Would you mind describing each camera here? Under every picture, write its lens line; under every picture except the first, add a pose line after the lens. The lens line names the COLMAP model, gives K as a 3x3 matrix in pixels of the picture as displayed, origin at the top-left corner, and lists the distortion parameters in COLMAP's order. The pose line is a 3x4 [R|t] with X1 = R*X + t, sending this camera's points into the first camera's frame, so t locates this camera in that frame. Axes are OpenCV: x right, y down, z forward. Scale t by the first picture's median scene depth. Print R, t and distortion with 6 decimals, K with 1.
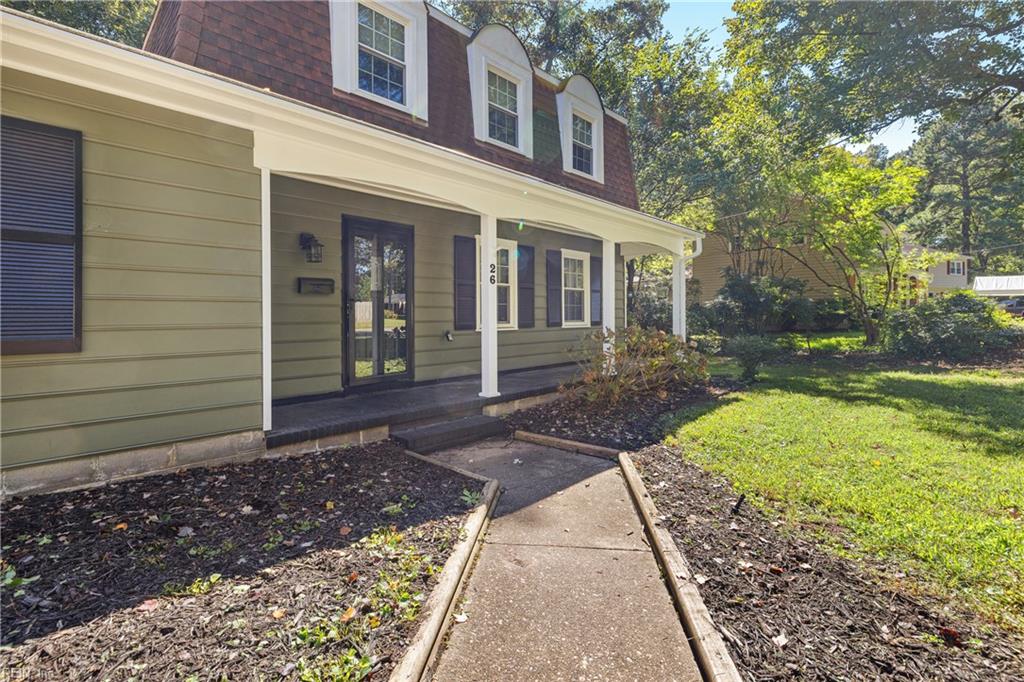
lens RADIAL K [[448.4, 0, 499.4], [0, 448.4, 320.6], [0, 0, 1]] dist [0.003762, 0.000196]
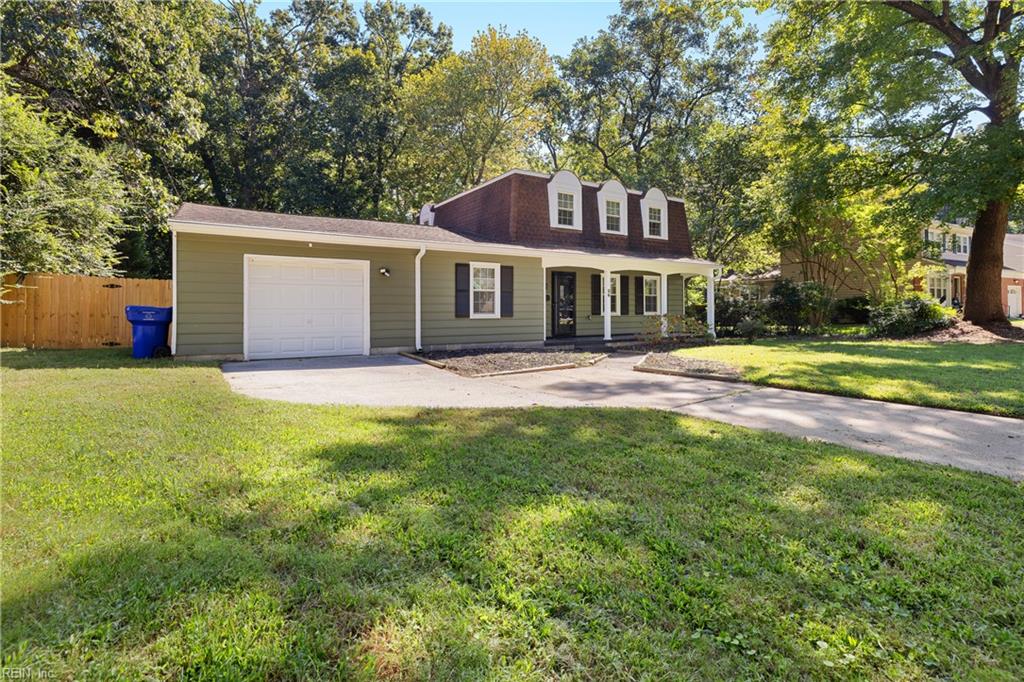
lens RADIAL K [[515.9, 0, 523.7], [0, 515.9, 315.9], [0, 0, 1]] dist [-0.028630, -0.000093]
pose [[0.984155, -0.002810, -0.177287, 0.024348], [0.002034, 0.999988, -0.004556, 0.036094], [0.177298, 0.004123, 0.984149, -1.660289]]
